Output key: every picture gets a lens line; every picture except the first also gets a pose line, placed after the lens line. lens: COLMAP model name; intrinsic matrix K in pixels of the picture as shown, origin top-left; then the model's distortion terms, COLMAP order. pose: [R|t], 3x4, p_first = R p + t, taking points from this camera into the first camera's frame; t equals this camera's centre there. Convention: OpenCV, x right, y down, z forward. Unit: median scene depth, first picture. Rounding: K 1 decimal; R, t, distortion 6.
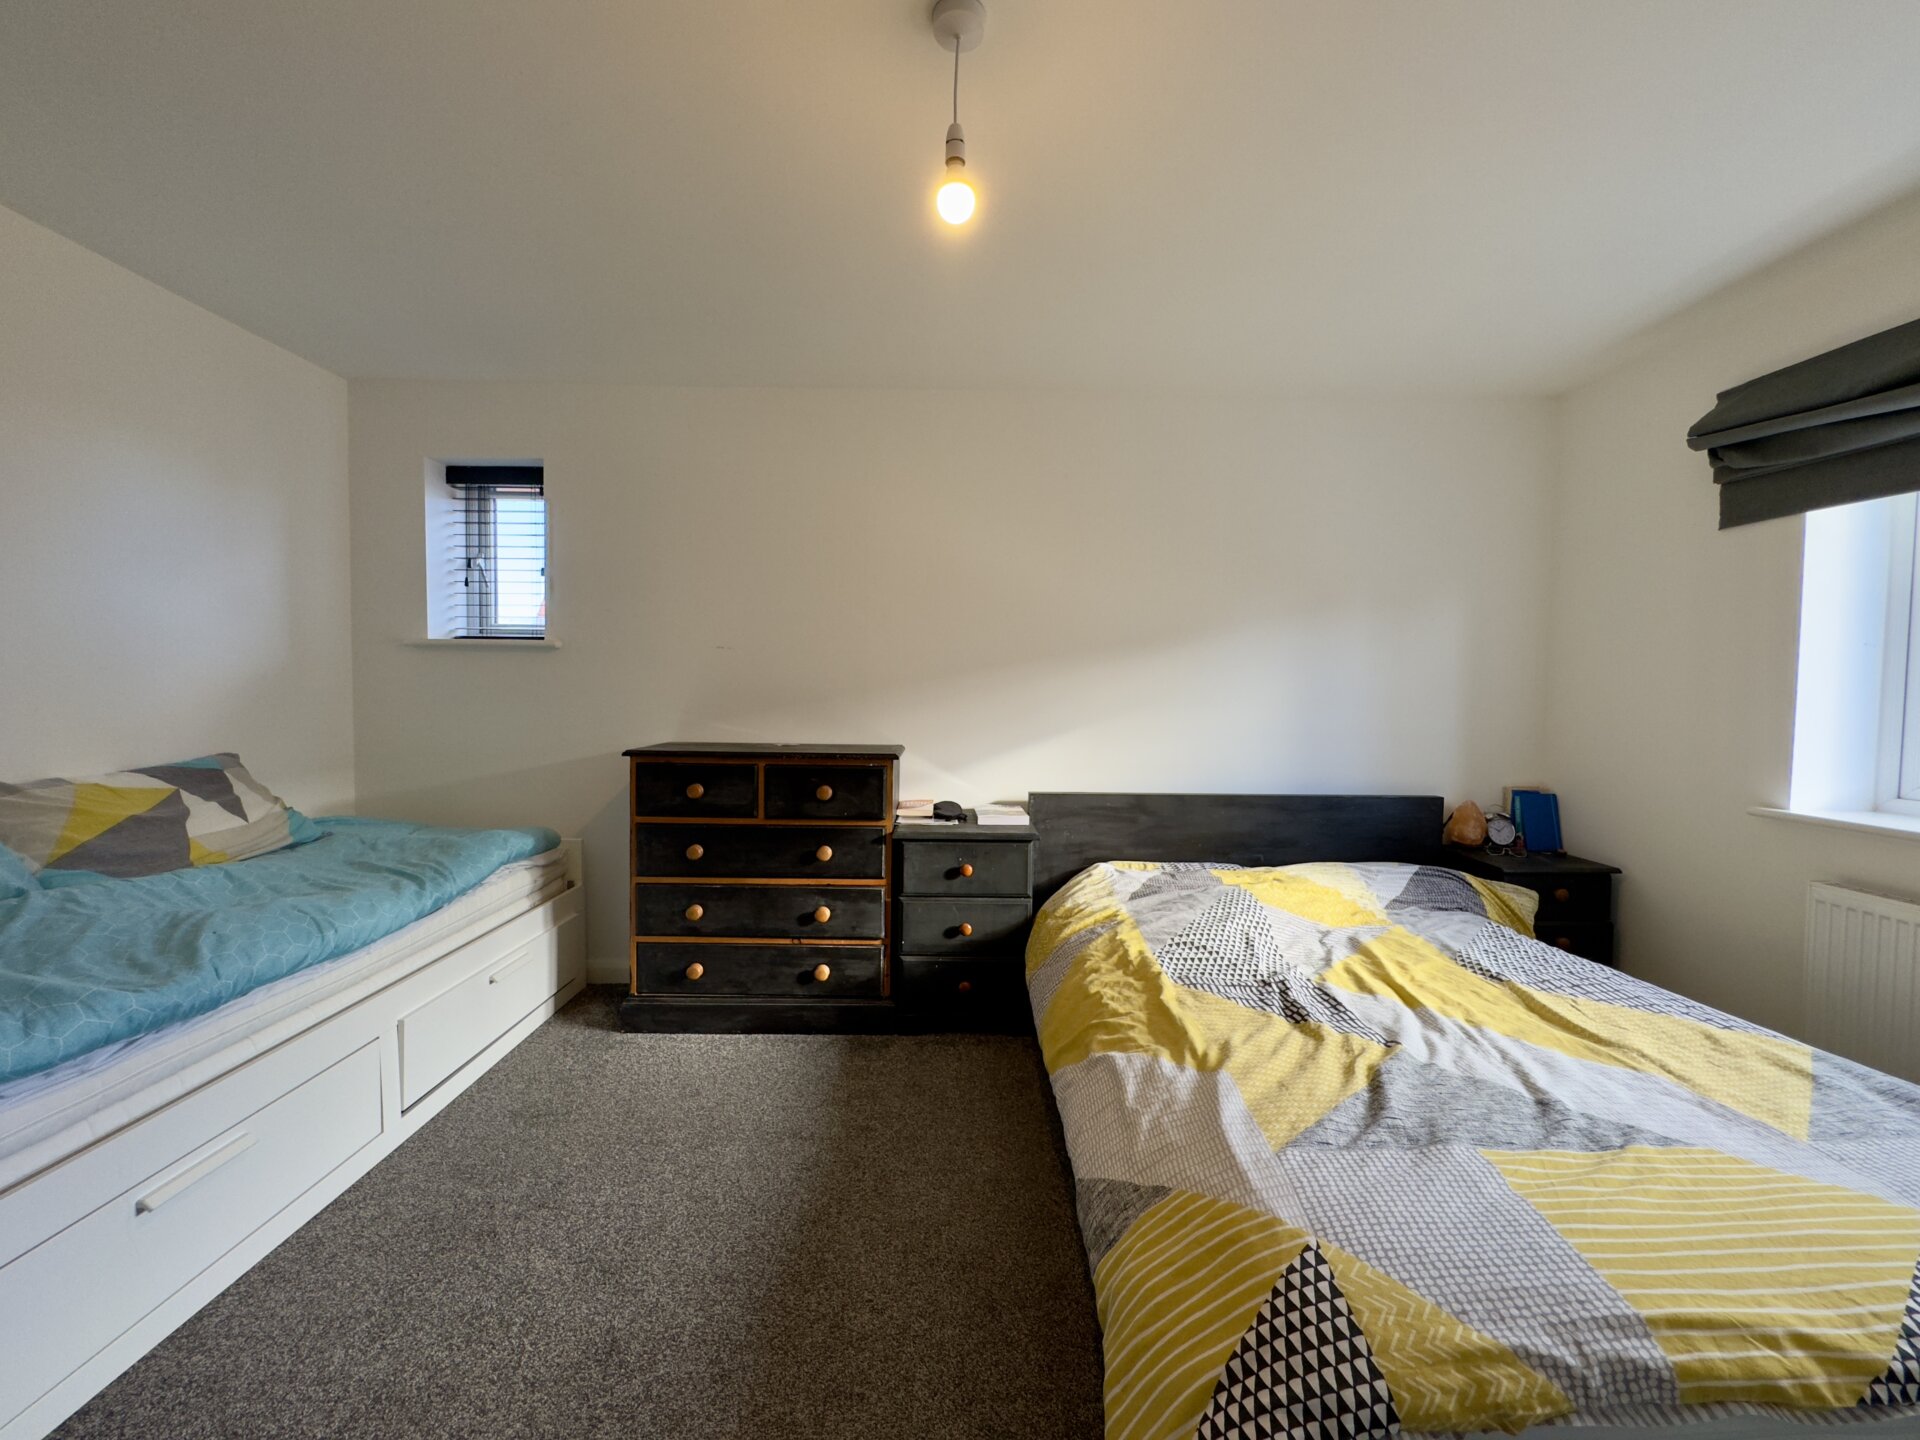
lens RADIAL K [[764.8, 0, 957.4], [0, 764.8, 718.8], [0, 0, 1]] dist [-0.003001, 0.000257]
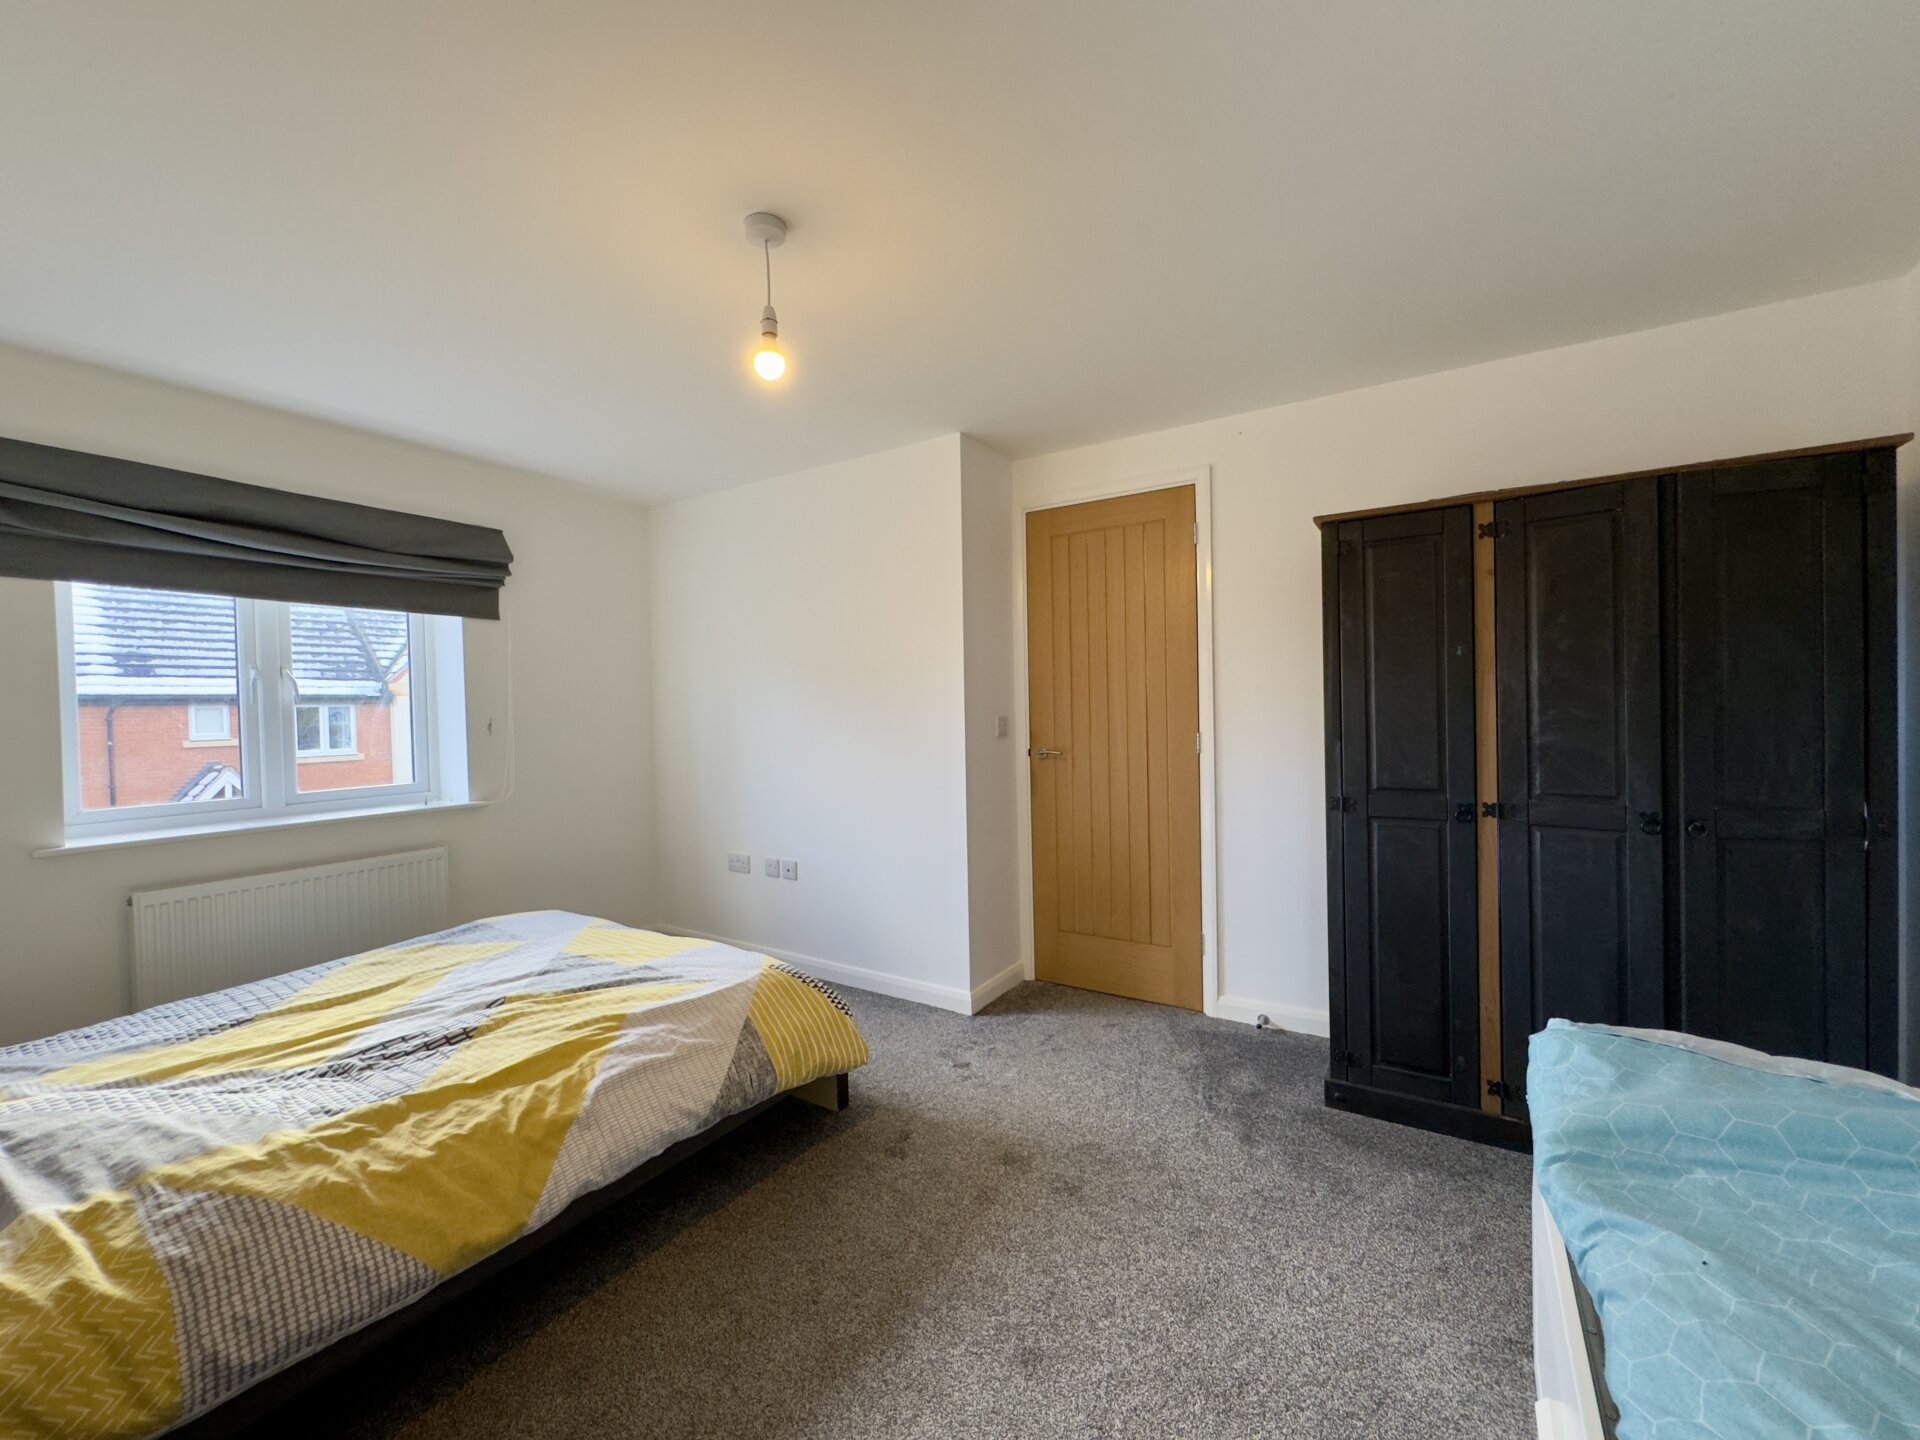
lens RADIAL K [[764.8, 0, 957.4], [0, 764.8, 718.8], [0, 0, 1]] dist [-0.003001, 0.000257]
pose [[-0.833933, -0.003015, 0.551857, -0.518447], [0.035159, 0.997663, 0.058582, -0.072872], [-0.550744, 0.068256, -0.831879, 1.020332]]
